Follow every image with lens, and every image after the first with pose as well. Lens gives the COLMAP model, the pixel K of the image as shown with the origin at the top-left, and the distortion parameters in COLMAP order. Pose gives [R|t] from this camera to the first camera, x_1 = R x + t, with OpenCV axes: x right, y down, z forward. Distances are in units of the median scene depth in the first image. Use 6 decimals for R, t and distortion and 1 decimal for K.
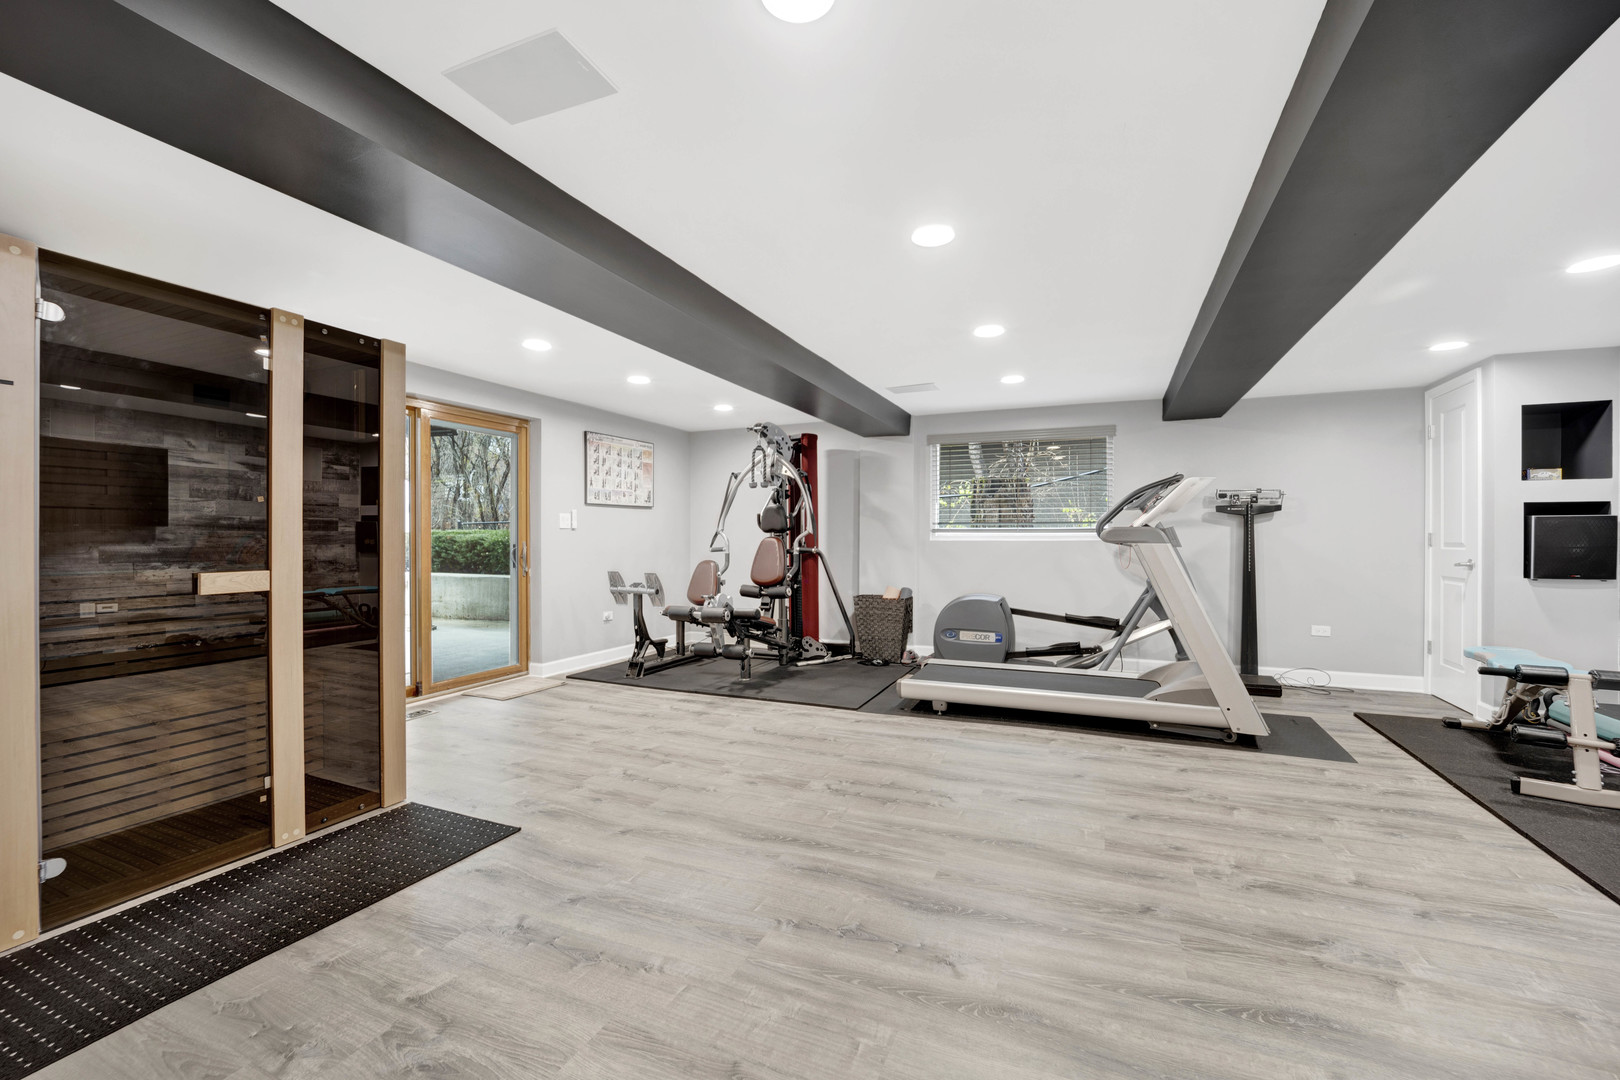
lens RADIAL K [[672.0, 0, 803.6], [0, 672.0, 539.1], [0, 0, 1]] dist [-0.024507, -0.000730]
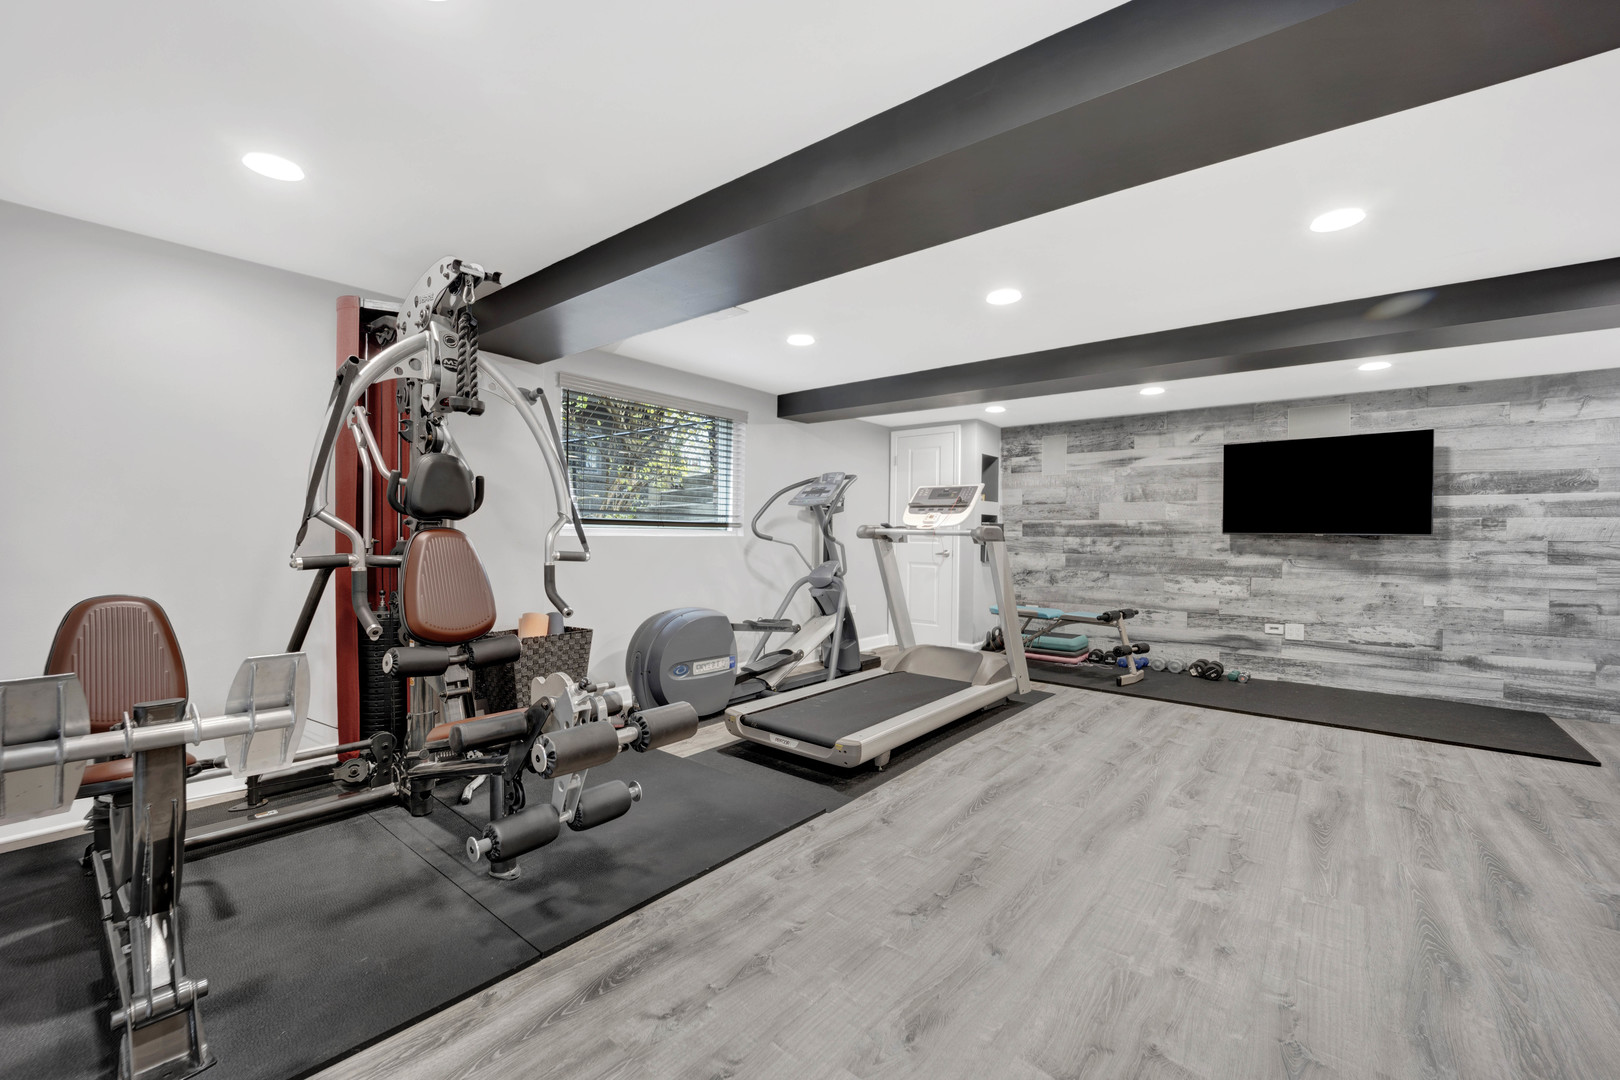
lens RADIAL K [[672.0, 0, 803.6], [0, 672.0, 539.1], [0, 0, 1]] dist [-0.024507, -0.000730]
pose [[0.266688, -0.005600, 0.963767, -0.743443], [-0.006540, 0.999950, 0.007620, -0.002898], [-0.963761, -0.008335, 0.266638, 1.218326]]
